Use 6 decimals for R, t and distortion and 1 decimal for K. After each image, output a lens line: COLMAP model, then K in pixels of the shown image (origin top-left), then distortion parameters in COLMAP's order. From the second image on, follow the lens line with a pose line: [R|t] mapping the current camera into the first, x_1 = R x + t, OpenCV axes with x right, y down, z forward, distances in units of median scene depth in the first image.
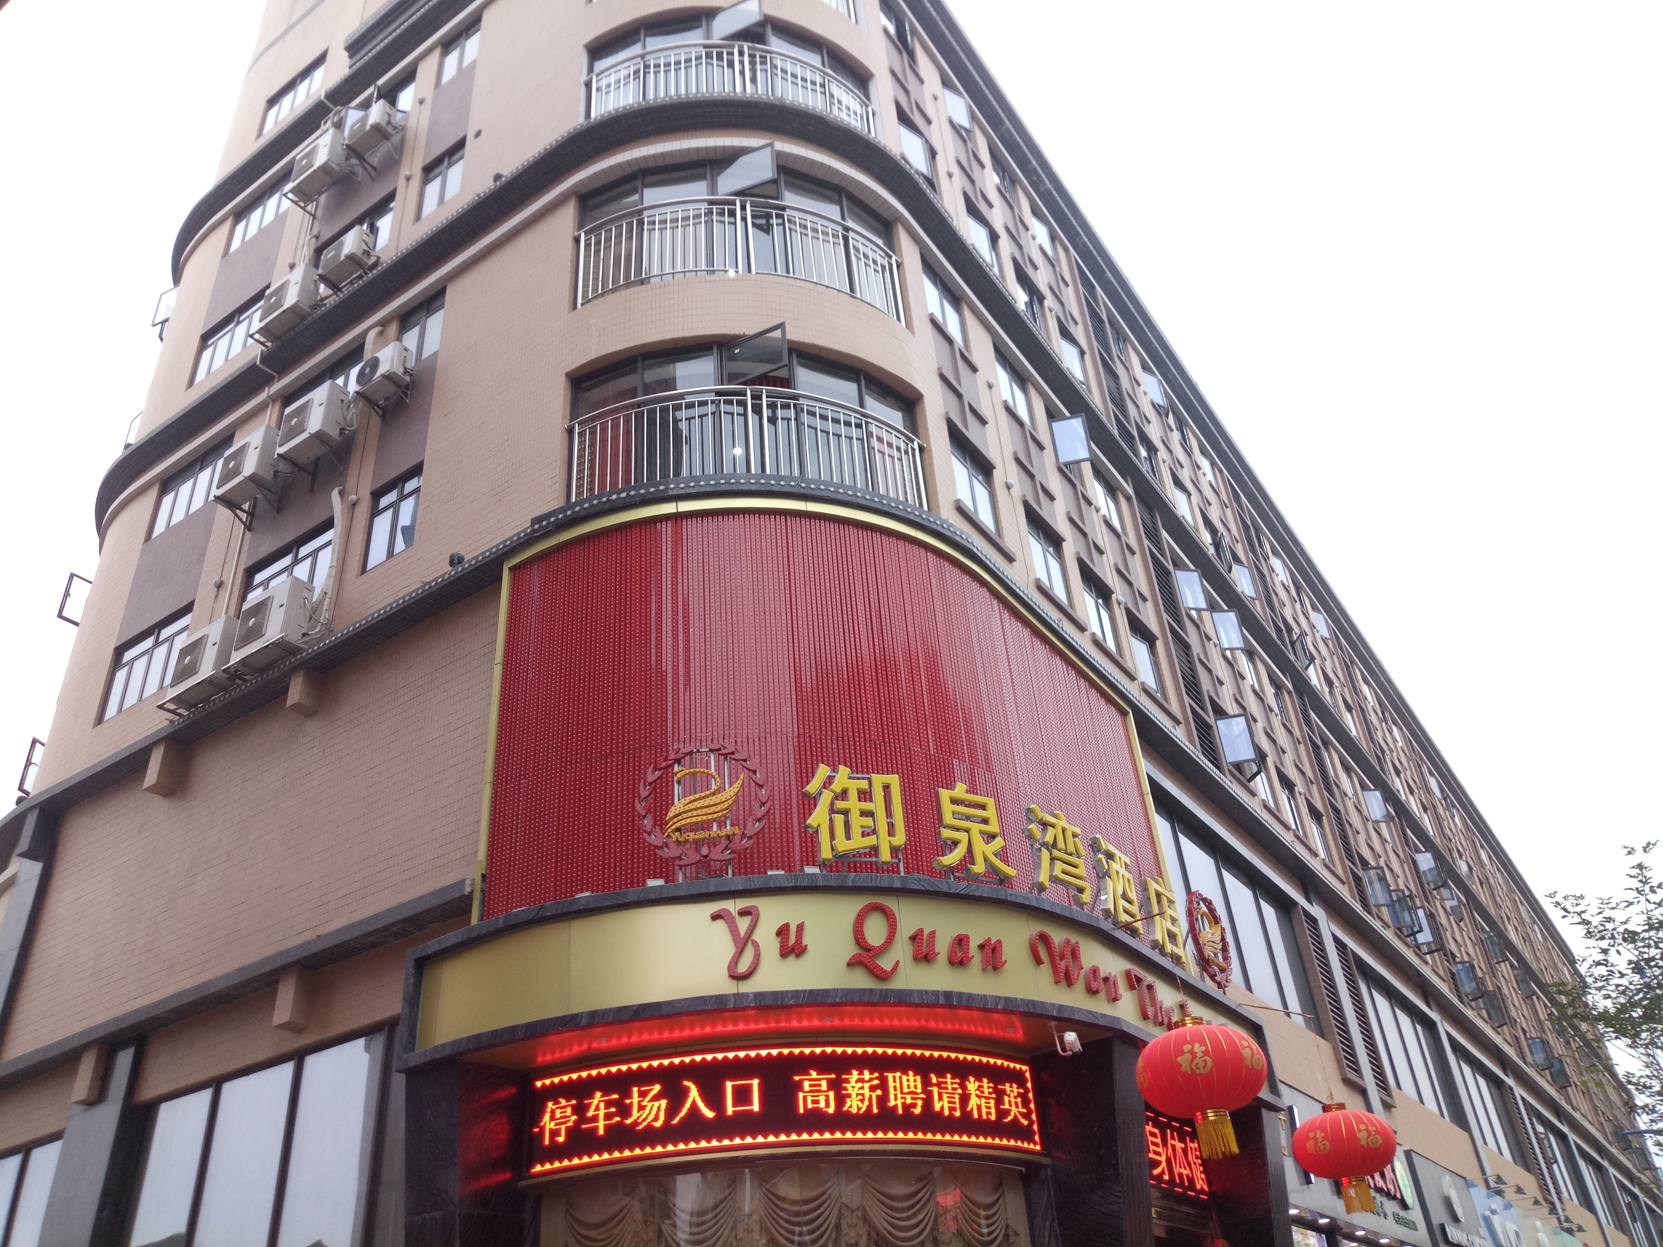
lens RADIAL K [[1321.3, 0, 831.5], [0, 1321.3, 623.5], [0, 0, 1]] dist [-0.039840, -0.004095]
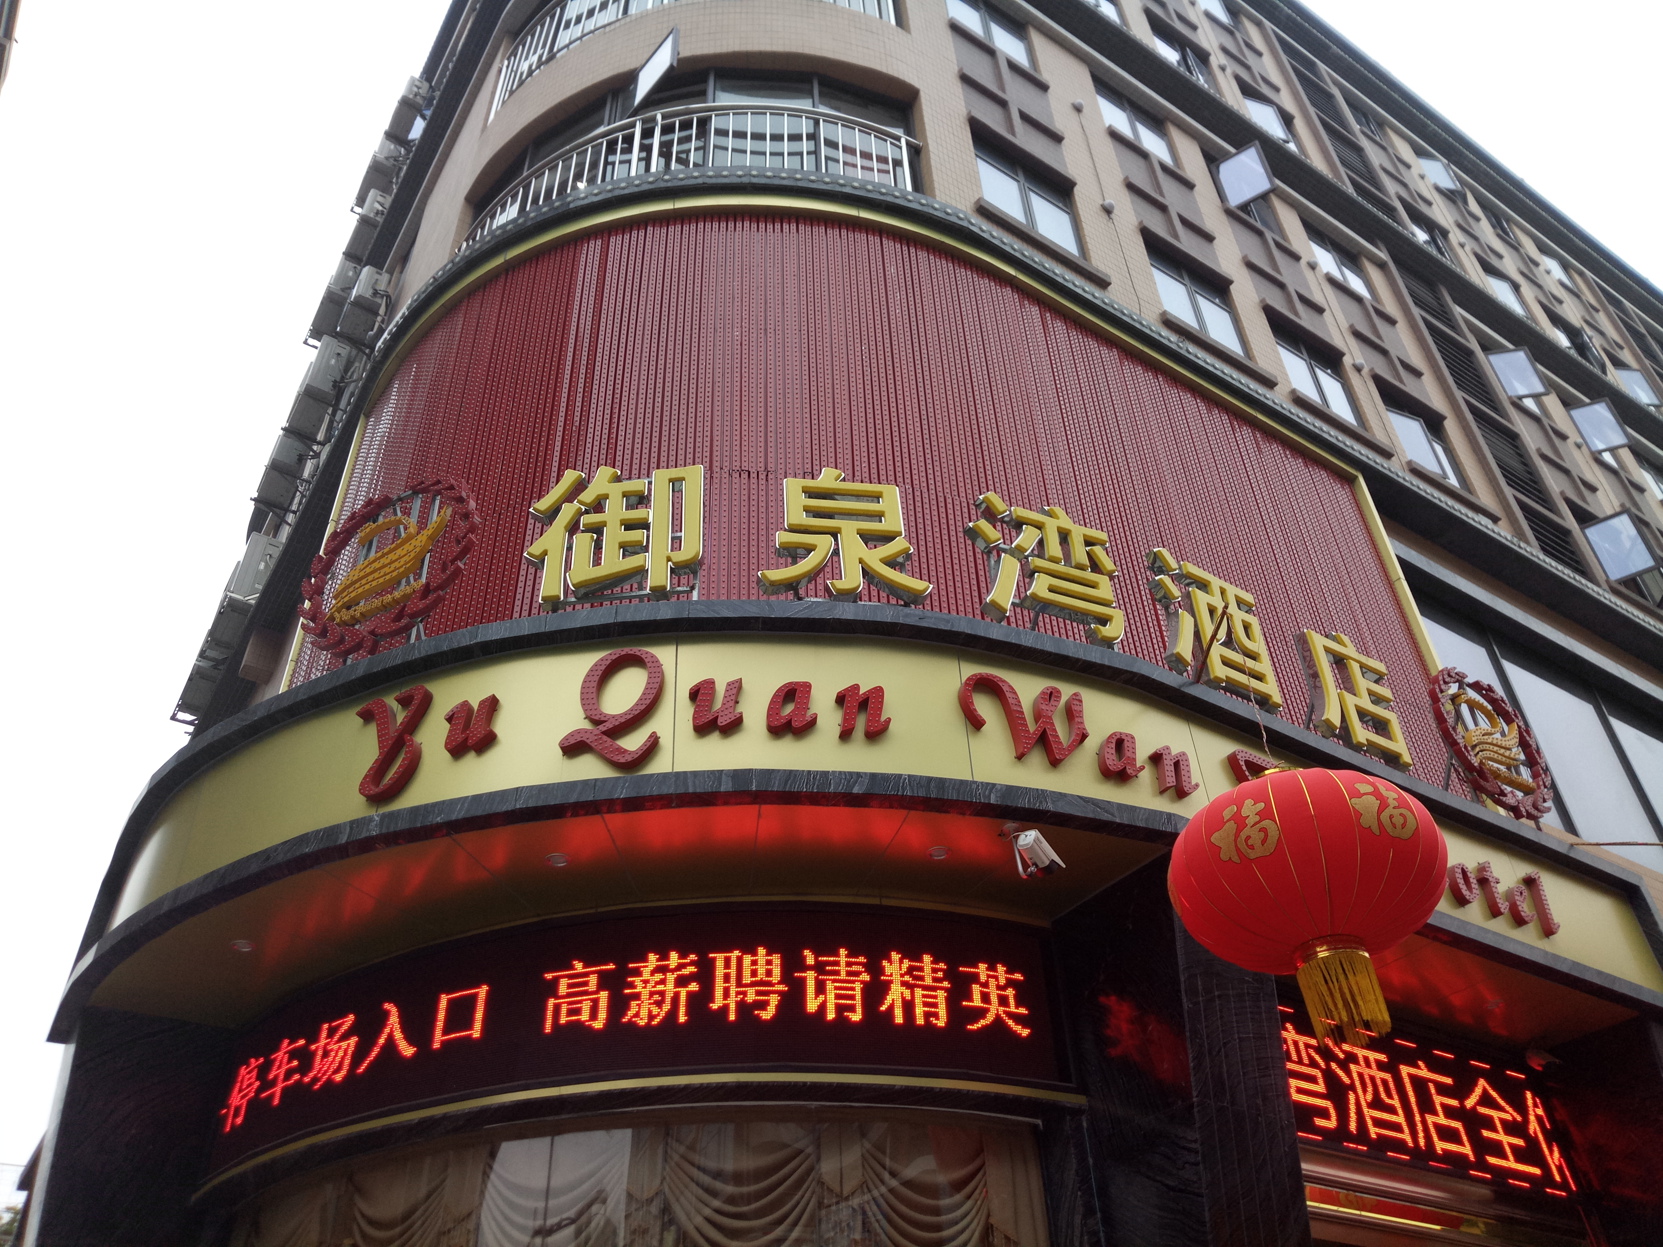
lens RADIAL K [[1318.7, 0, 831.5], [0, 1318.7, 623.5], [0, 0, 1]] dist [0.001298, -0.045689]
pose [[0.927721, -0.205465, -0.311637, 0.287234], [0.183314, 0.978045, -0.099120, 0.265127], [0.325160, 0.034828, 0.945017, 0.474298]]
